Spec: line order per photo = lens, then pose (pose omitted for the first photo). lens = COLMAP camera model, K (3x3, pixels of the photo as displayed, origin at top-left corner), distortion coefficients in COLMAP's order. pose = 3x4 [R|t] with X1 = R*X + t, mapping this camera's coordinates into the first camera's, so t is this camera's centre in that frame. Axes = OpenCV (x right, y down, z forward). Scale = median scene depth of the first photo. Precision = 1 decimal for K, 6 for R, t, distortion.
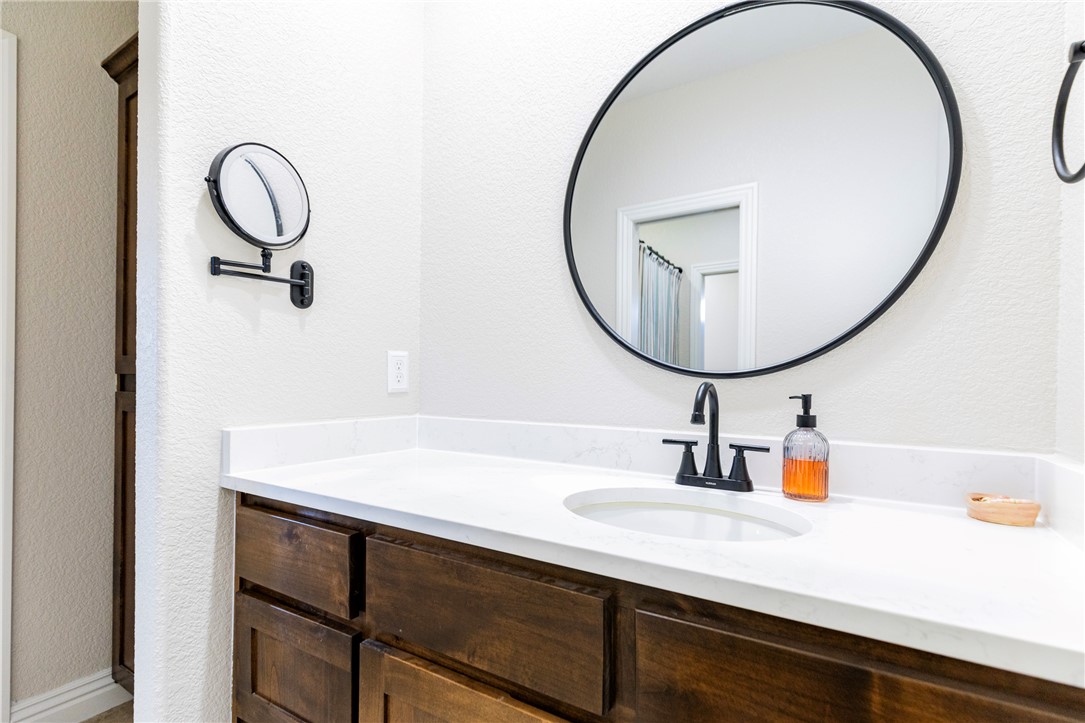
lens RADIAL K [[493.0, 0, 537.5], [0, 493.0, 367.2], [0, 0, 1]] dist [0.011602, -0.001495]
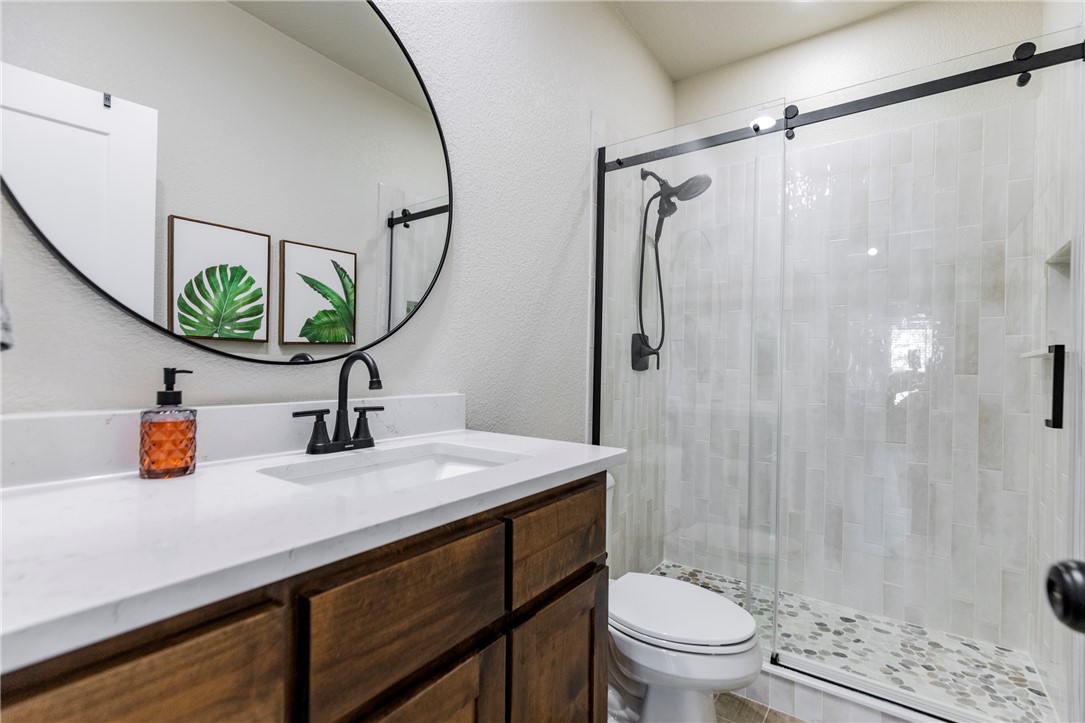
lens RADIAL K [[493.0, 0, 531.7], [0, 493.0, 358.5], [0, 0, 1]] dist [0.011602, -0.001495]
pose [[0.113304, 0.005192, 0.993547, -0.641285], [-0.030267, 0.999540, -0.001771, 0.035111], [-0.993099, -0.029871, 0.113410, 0.477287]]
